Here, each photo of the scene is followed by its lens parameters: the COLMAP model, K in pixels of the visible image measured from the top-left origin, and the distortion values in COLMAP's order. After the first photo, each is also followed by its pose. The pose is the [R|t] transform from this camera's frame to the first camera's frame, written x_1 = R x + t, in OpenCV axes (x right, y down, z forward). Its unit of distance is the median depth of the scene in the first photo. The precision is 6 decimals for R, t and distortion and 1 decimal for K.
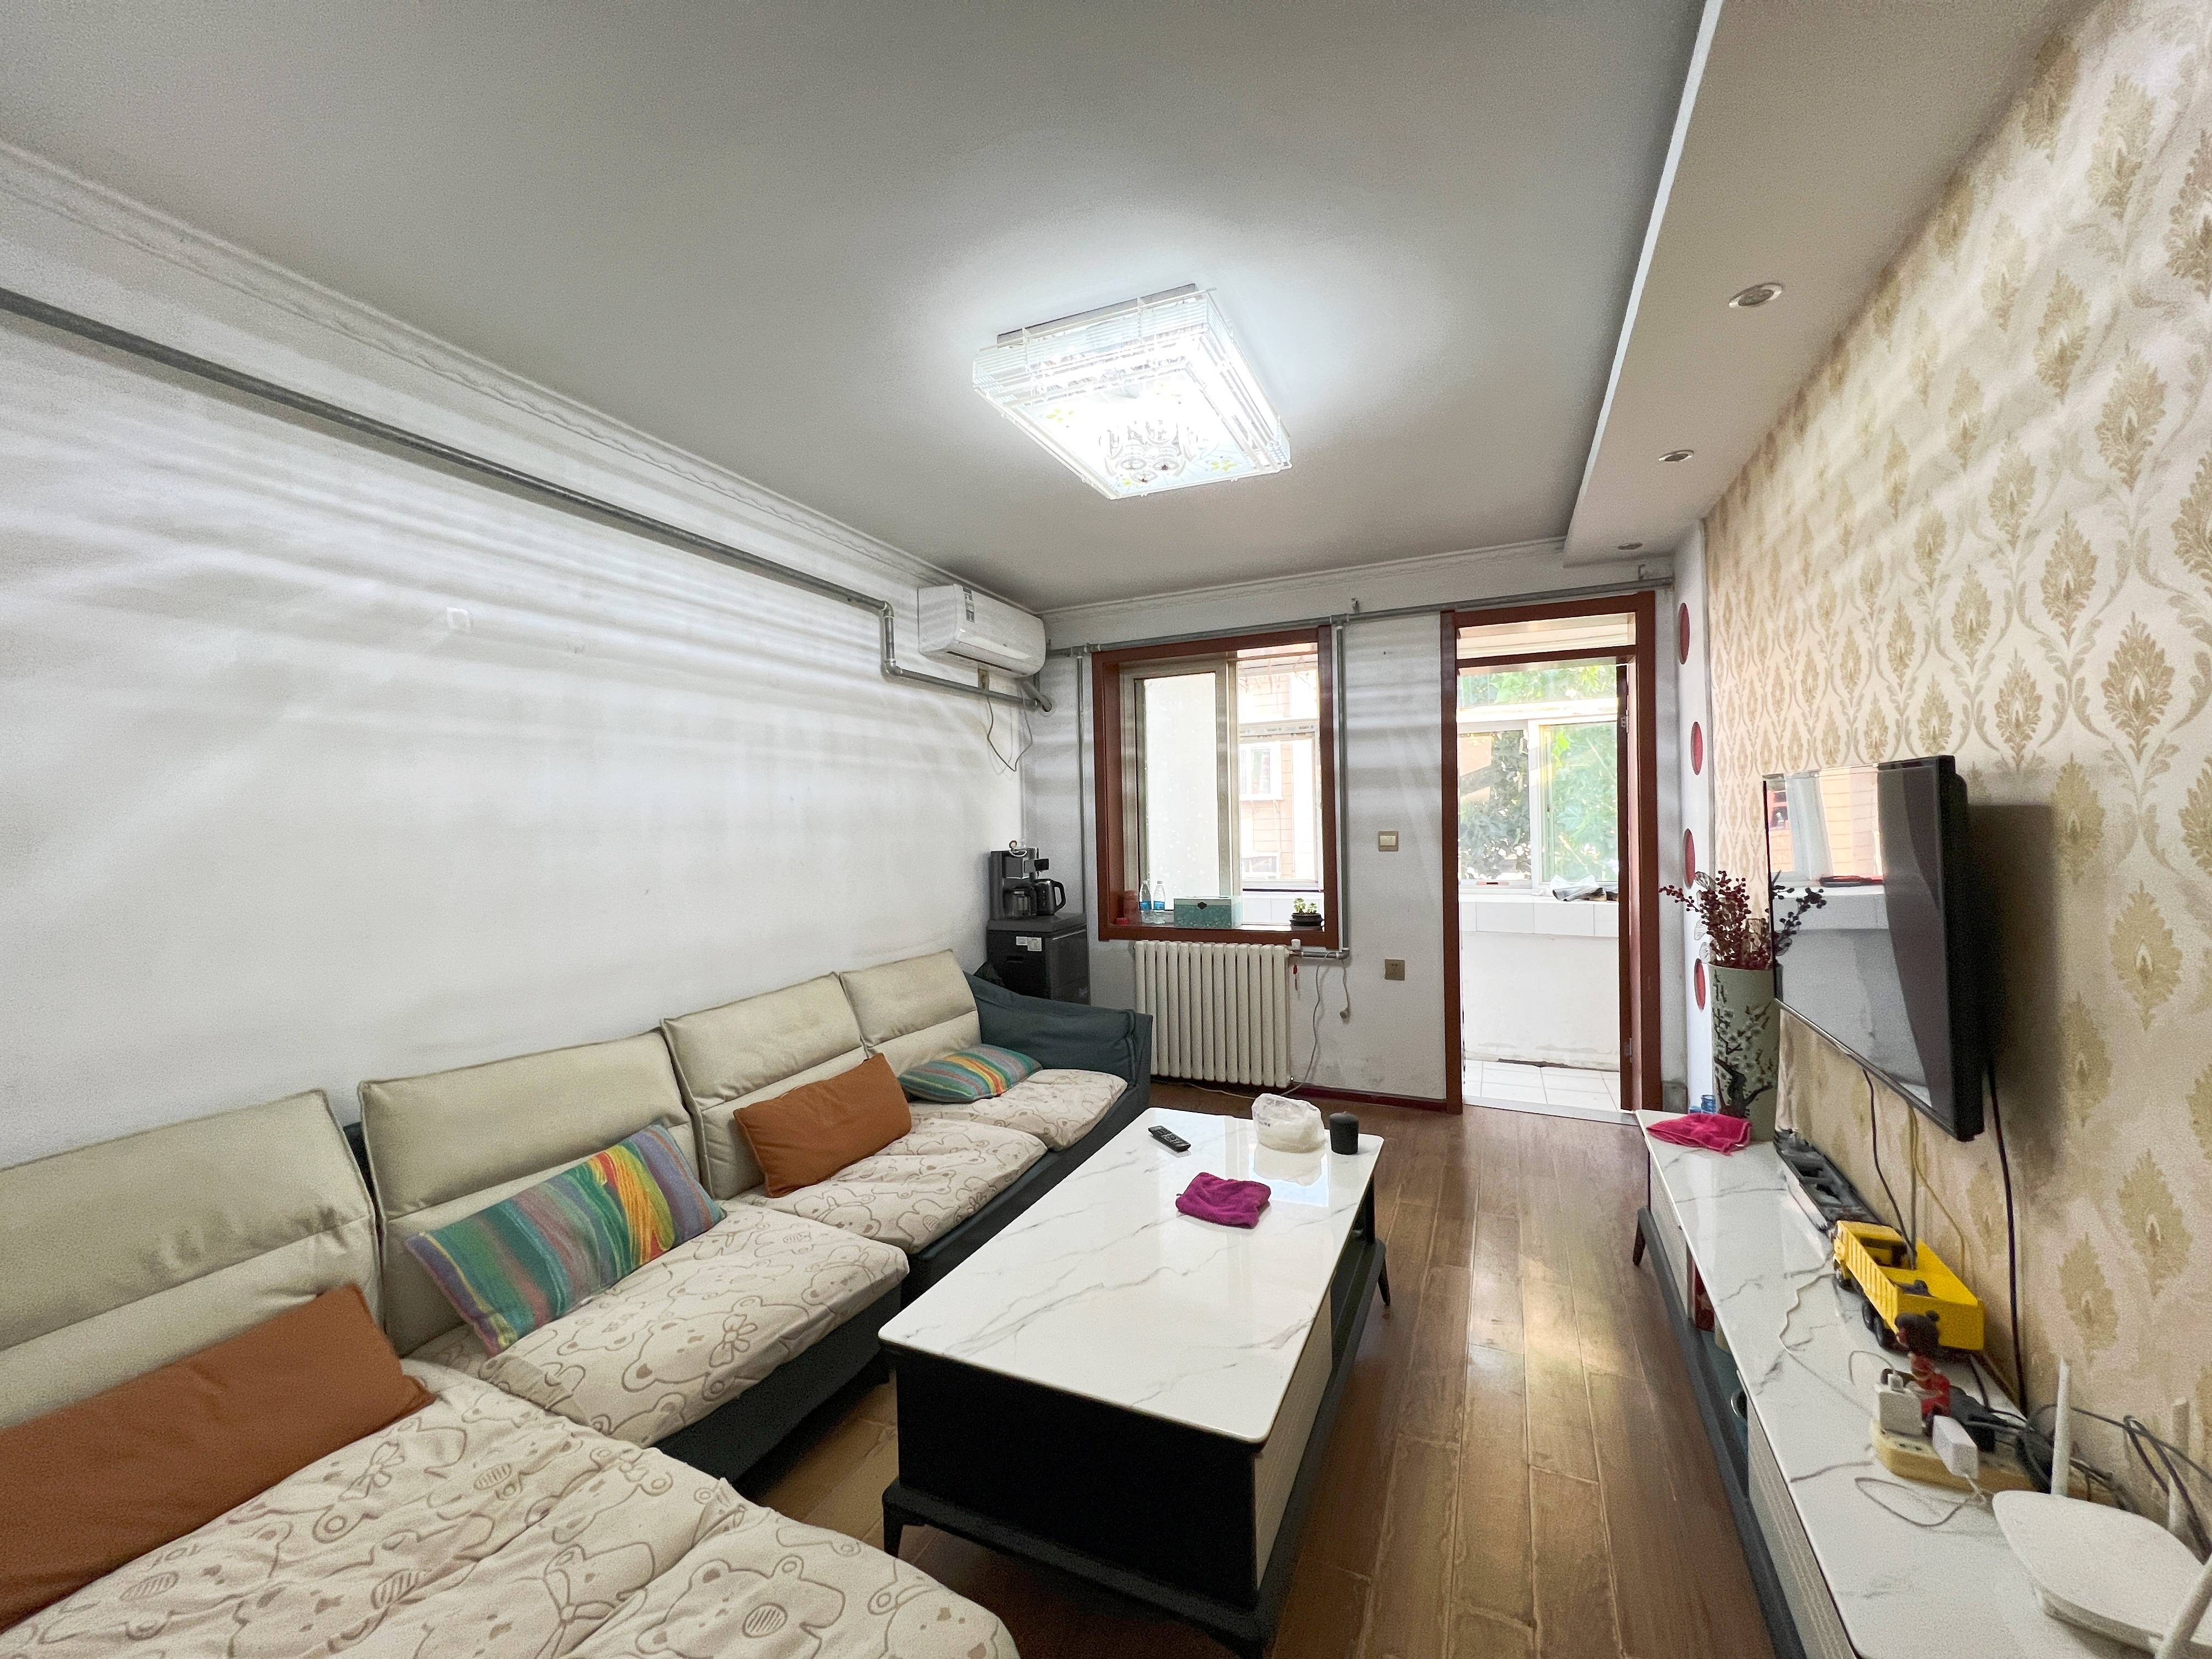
lens RADIAL K [[887.1, 0, 1104.7], [0, 887.1, 824.4], [0, 0, 1]] dist [-0.000291, 0.000480]
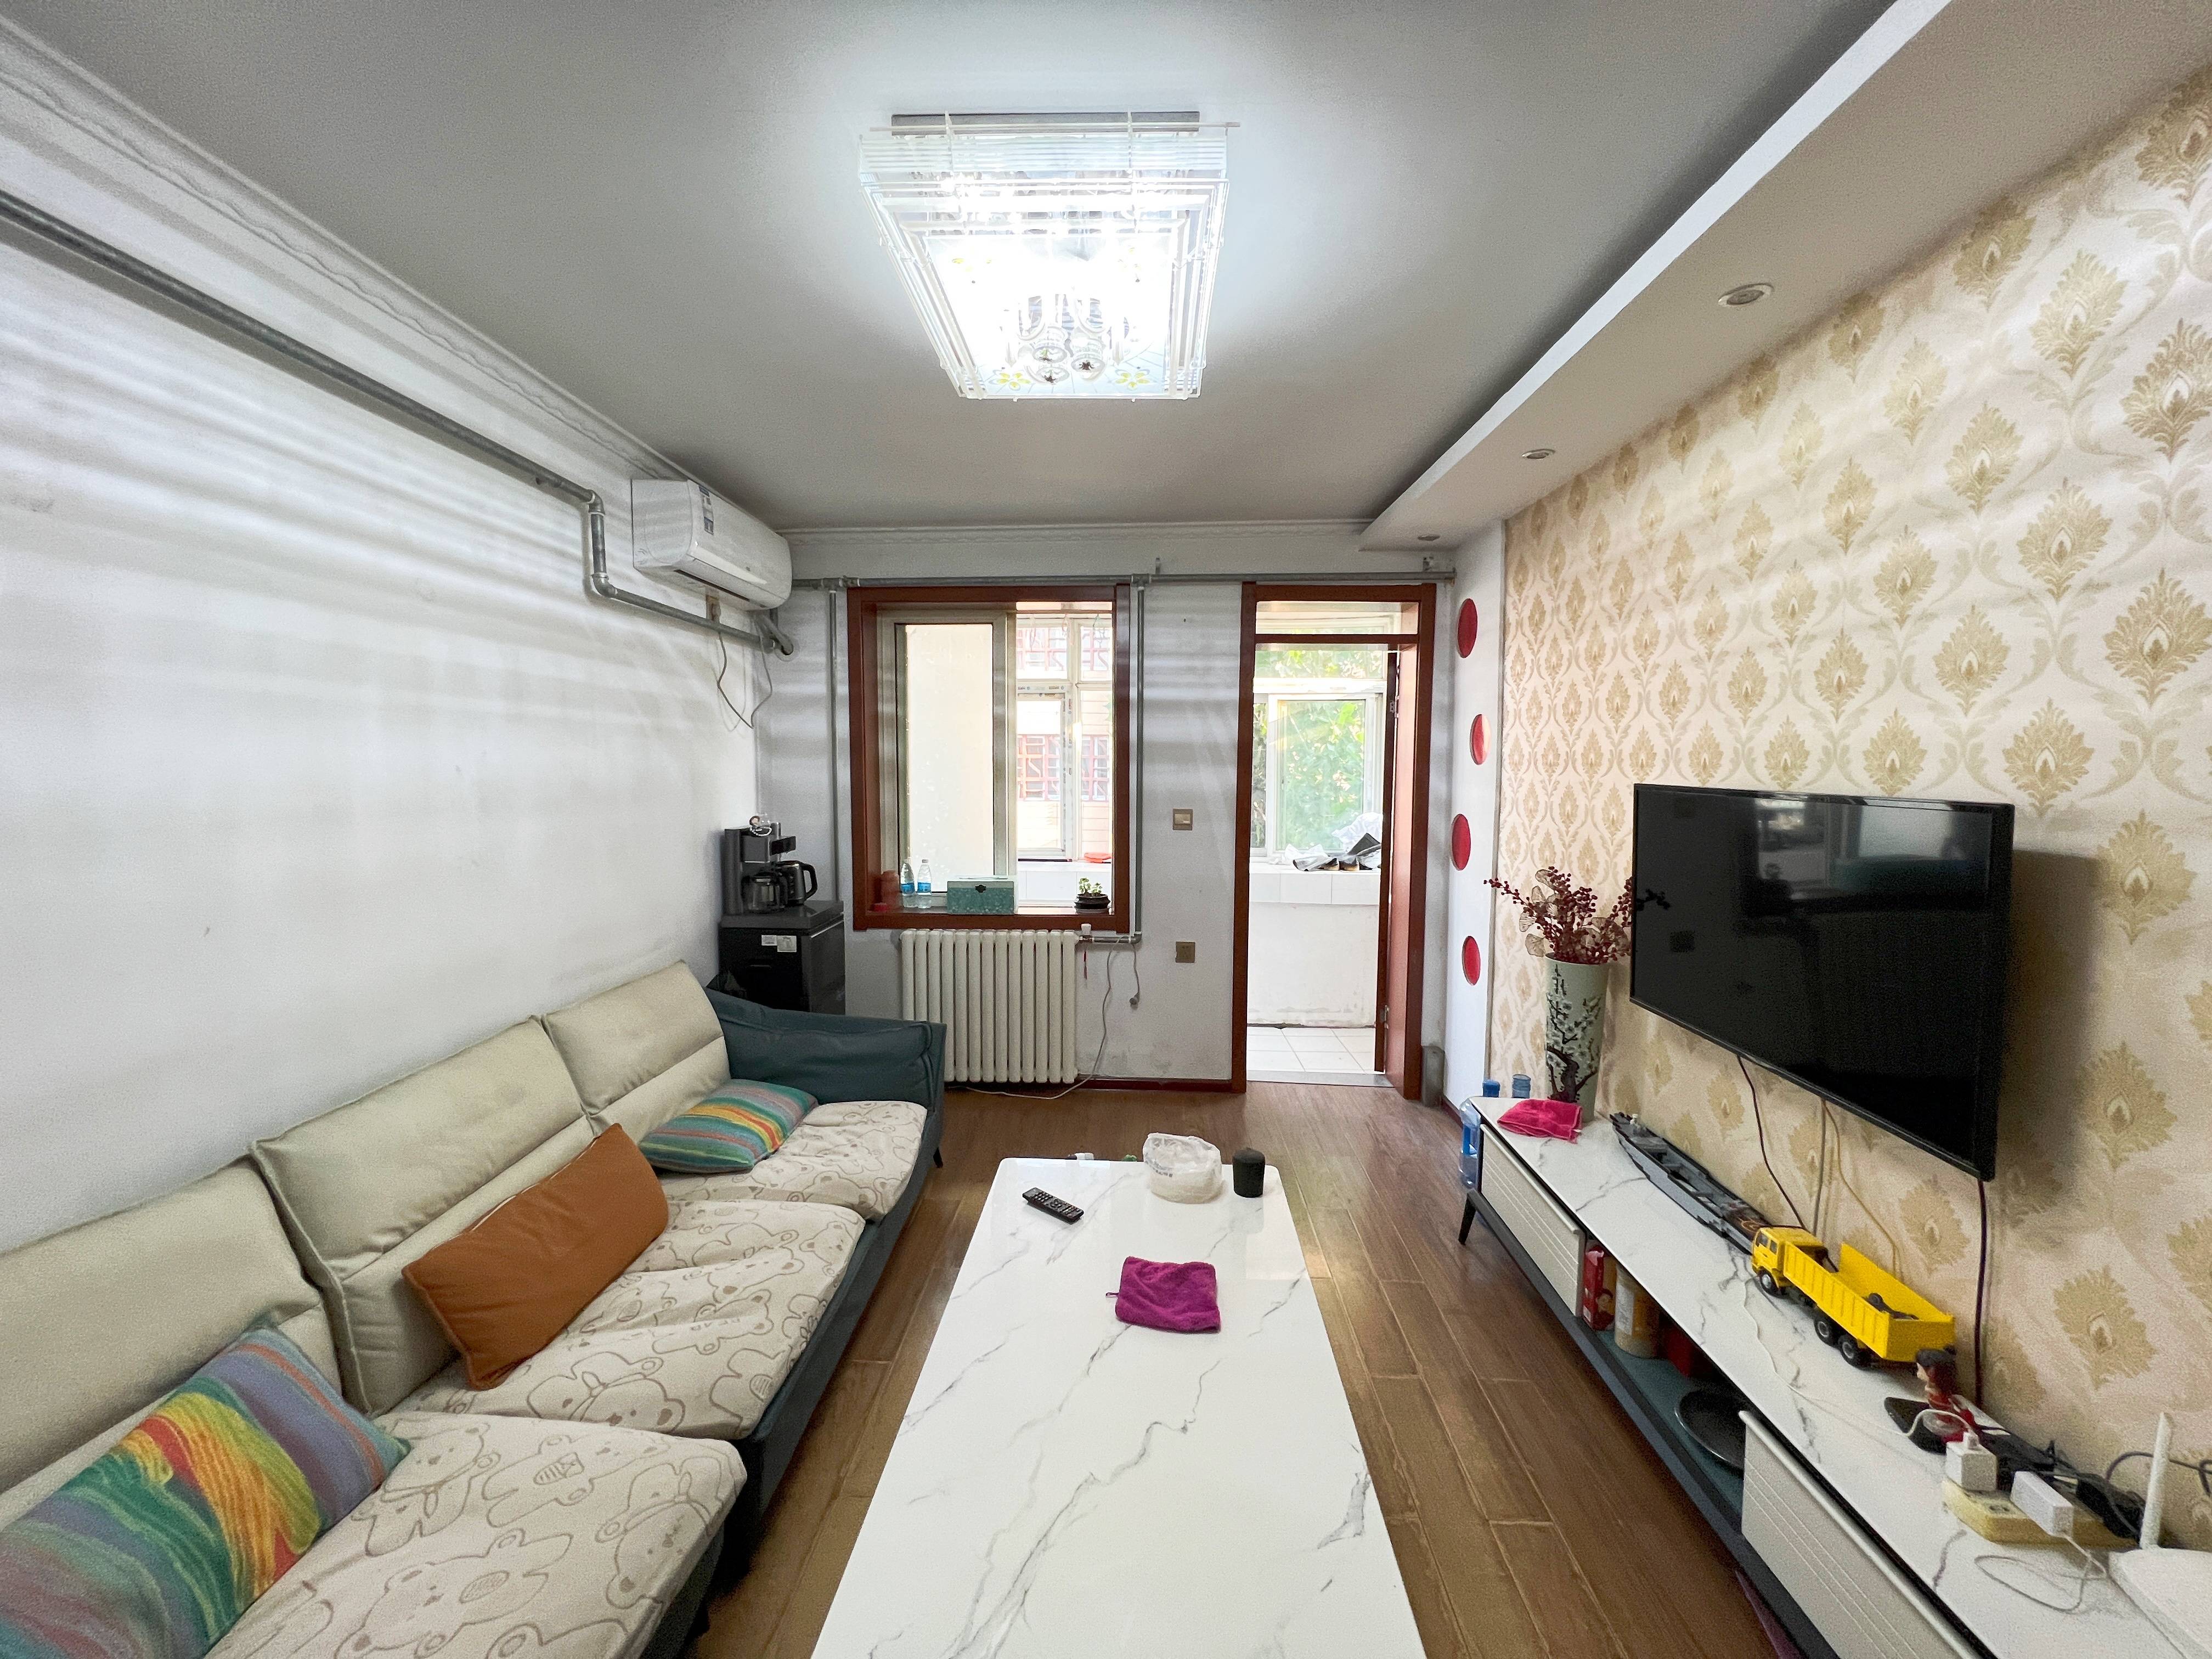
lens RADIAL K [[887.1, 0, 1106.4], [0, 887.1, 823.7], [0, 0, 1]] dist [-0.000291, 0.000480]
pose [[0.928386, -0.000203, 0.371618, -0.158869], [-0.022093, 0.998201, 0.055737, -0.039566], [-0.370960, -0.059955, 0.926711, 0.203278]]
